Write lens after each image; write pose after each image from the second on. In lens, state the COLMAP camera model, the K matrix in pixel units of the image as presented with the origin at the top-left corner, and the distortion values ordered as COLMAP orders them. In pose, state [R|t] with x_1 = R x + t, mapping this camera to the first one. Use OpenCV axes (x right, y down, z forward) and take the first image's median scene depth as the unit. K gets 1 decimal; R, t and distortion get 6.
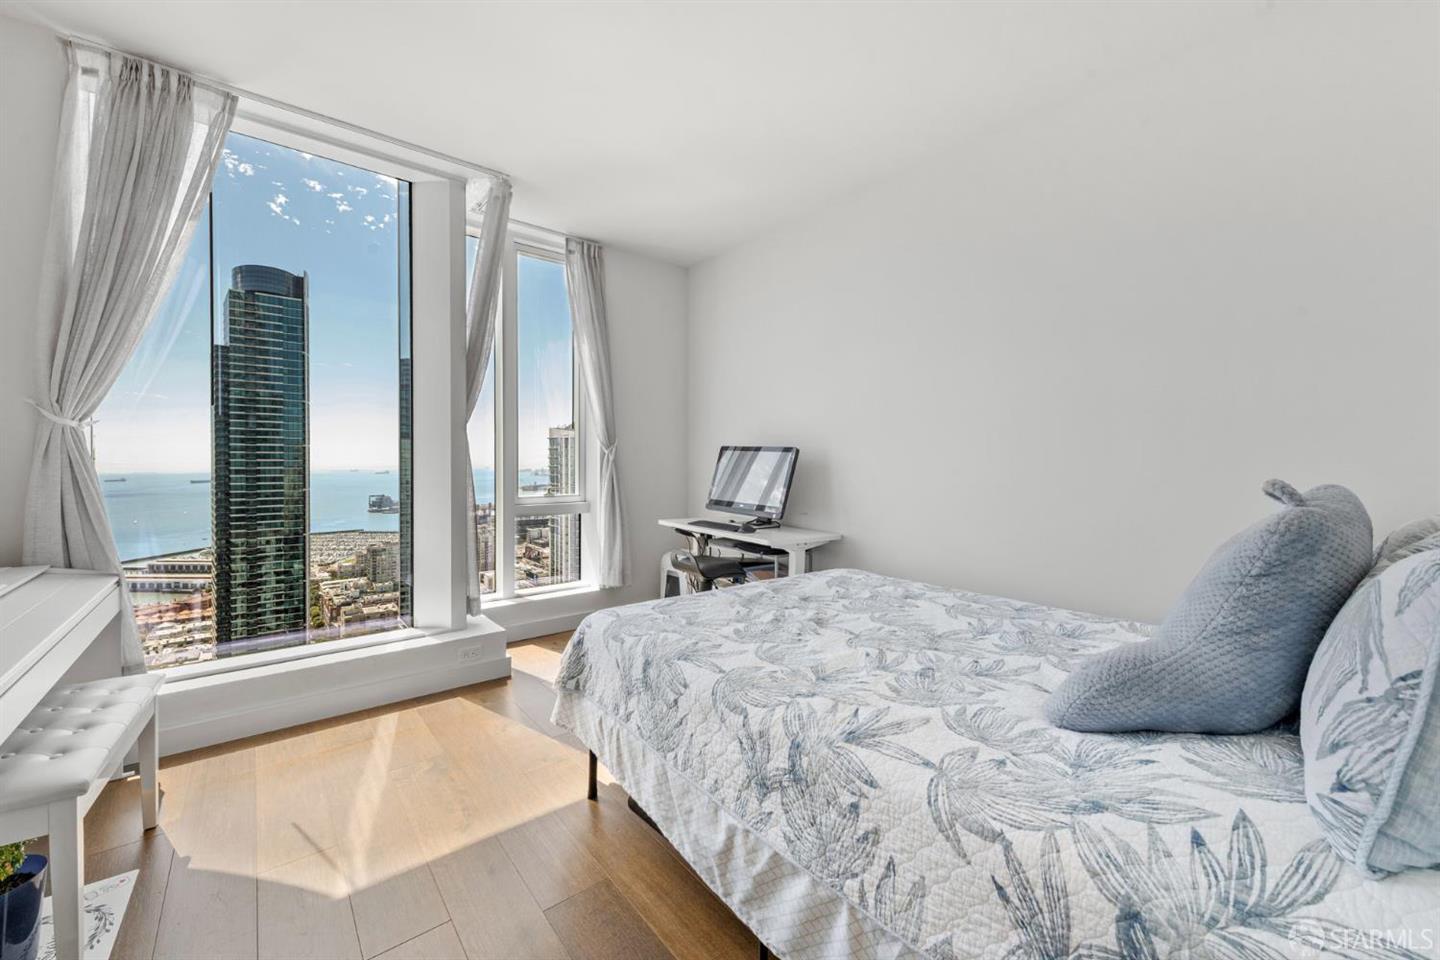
lens RADIAL K [[564.4, 0, 738.2], [0, 564.4, 465.2], [0, 0, 1]] dist [-0.000872, -0.000083]
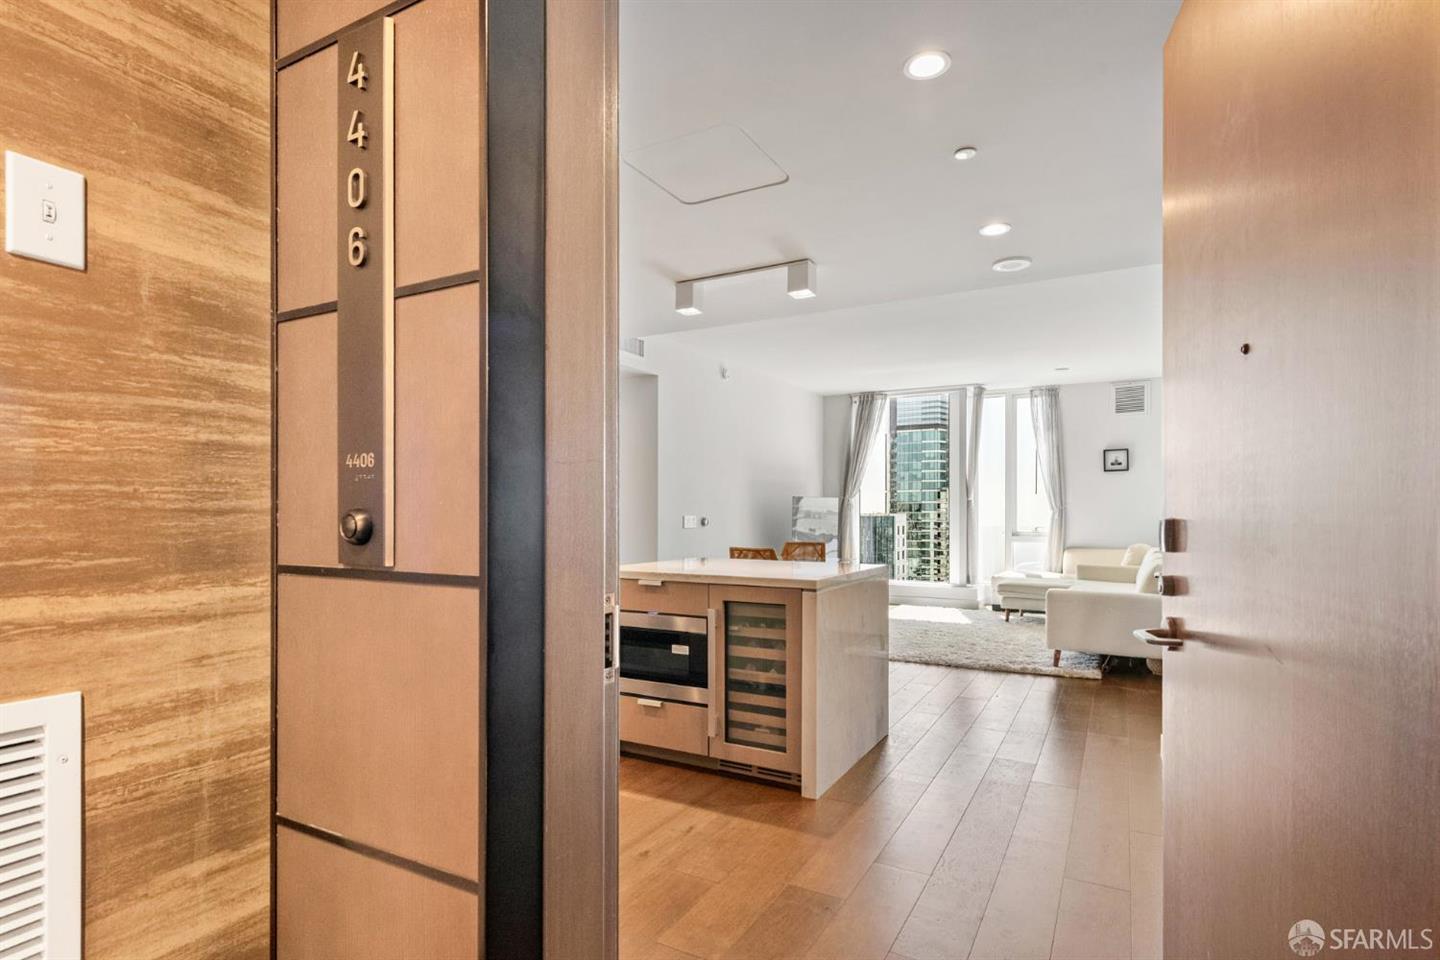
lens RADIAL K [[721.4, 0, 716.0], [0, 721.4, 513.4], [0, 0, 1]] dist [0.002385, 0.000114]
pose [[0.354635, -0.002233, -0.935002, 1.748660], [-0.005073, 0.999978, -0.004312, 0.010208], [0.934991, 0.006273, 0.354616, -0.892911]]
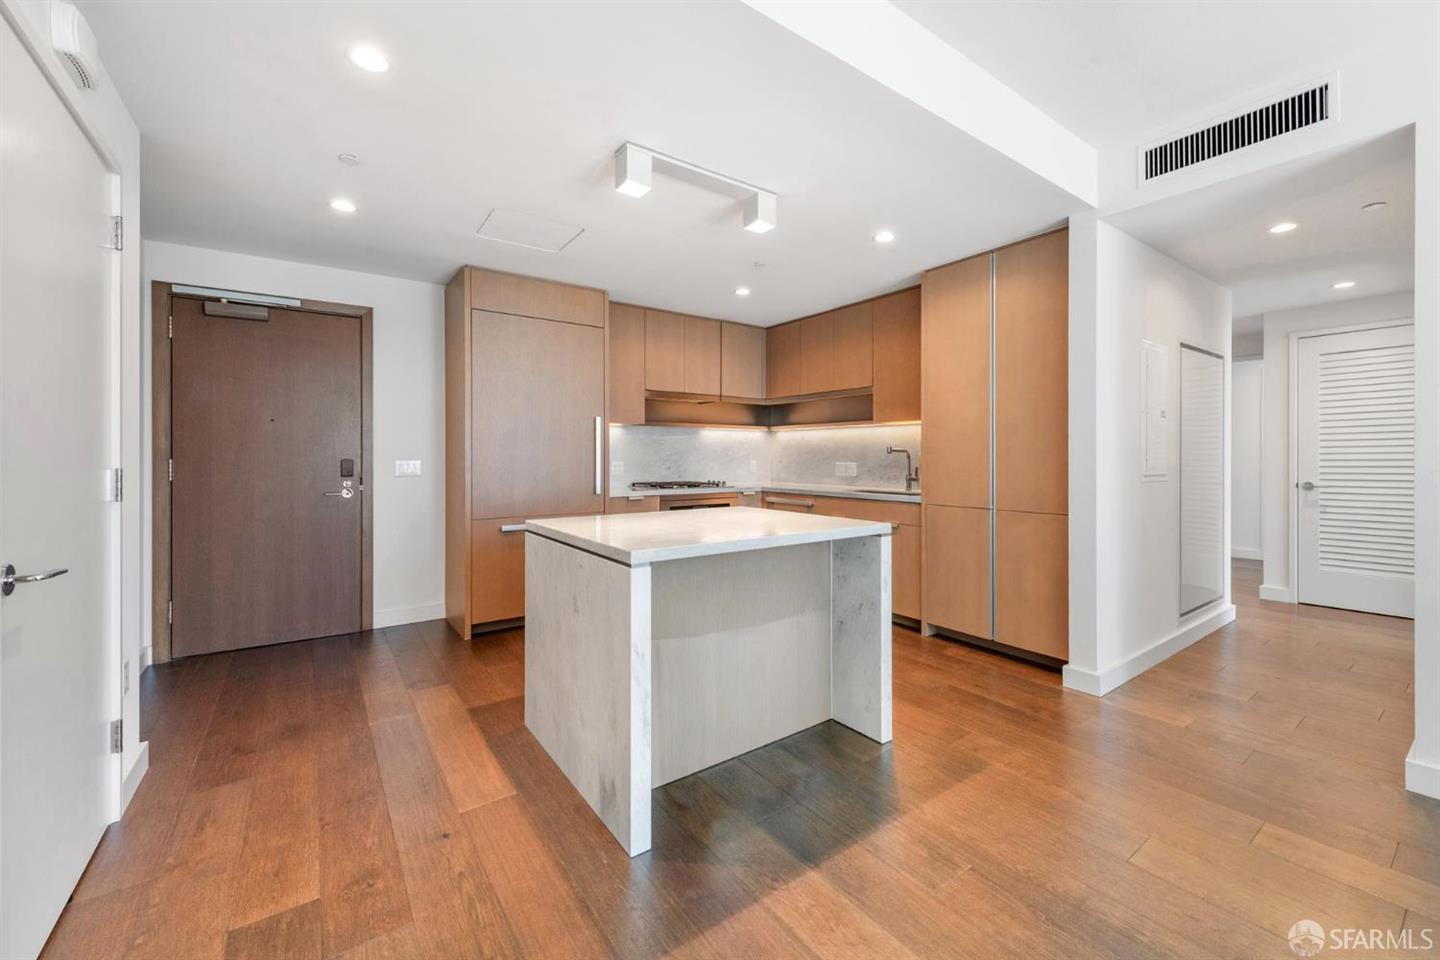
lens RADIAL K [[570.9, 0, 721.9], [0, 570.9, 456.1], [0, 0, 1]] dist [0.000644, -0.007377]
pose [[-0.996744, -0.002490, 0.080589, 0.632275], [-0.002507, 0.999997, -0.000116, 0.004570], [-0.080588, -0.000317, -0.996747, 0.293368]]
